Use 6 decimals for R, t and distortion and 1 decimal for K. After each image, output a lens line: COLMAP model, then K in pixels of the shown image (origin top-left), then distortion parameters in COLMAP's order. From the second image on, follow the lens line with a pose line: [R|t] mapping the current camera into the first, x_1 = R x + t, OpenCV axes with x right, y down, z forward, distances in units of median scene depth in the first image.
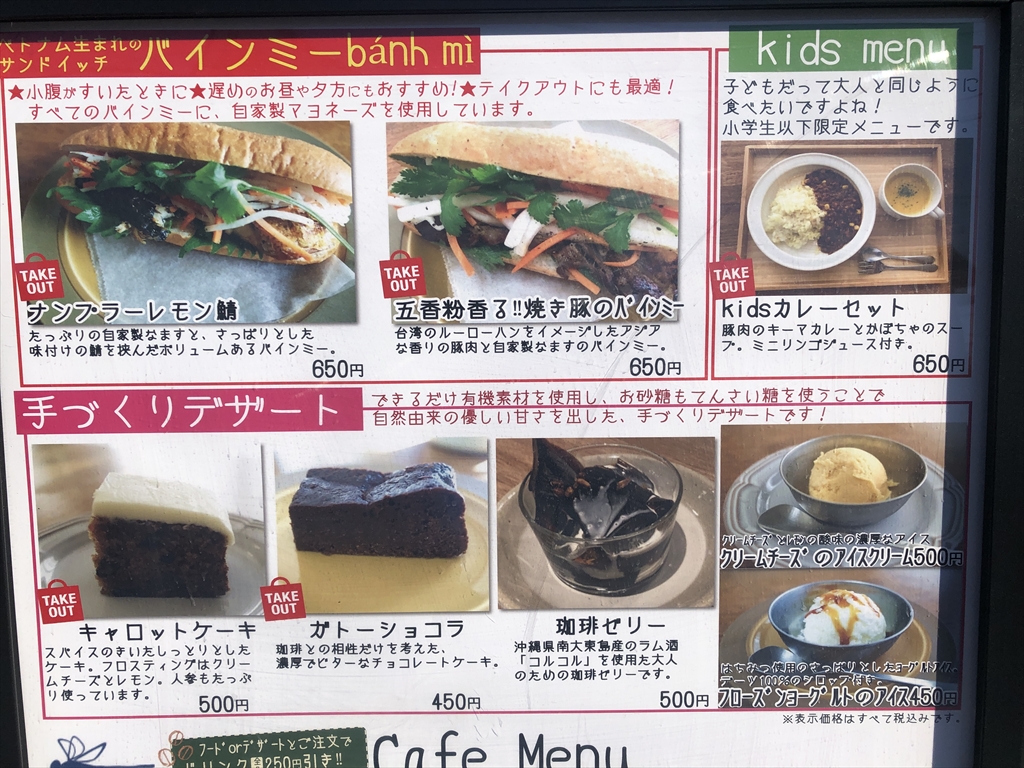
lens RADIAL K [[840.6, 0, 512.0], [0, 840.6, 384.0], [0, 0, 1]] dist [0.010071, 0.011278]
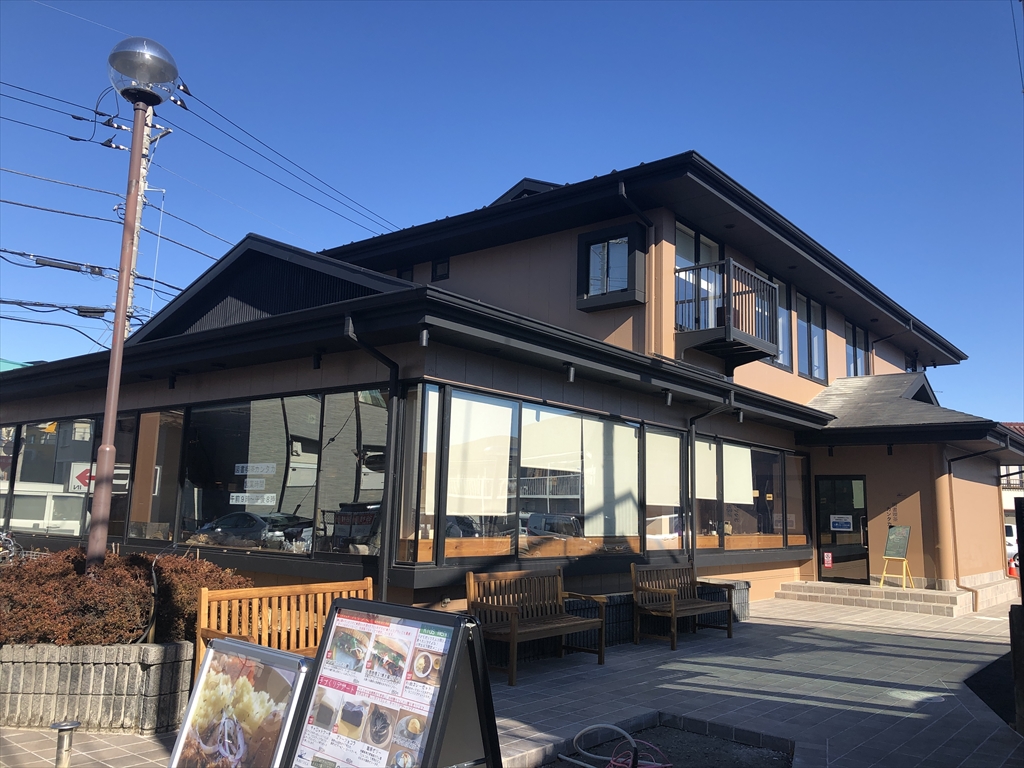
lens RADIAL K [[840.6, 0, 512.0], [0, 840.6, 384.0], [0, 0, 1]] dist [0.010071, 0.011278]
pose [[0.706853, -0.075717, -0.703296, 3.971677], [-0.287330, 0.877800, -0.383287, 0.080168], [0.646374, 0.473006, 0.598720, -2.164967]]
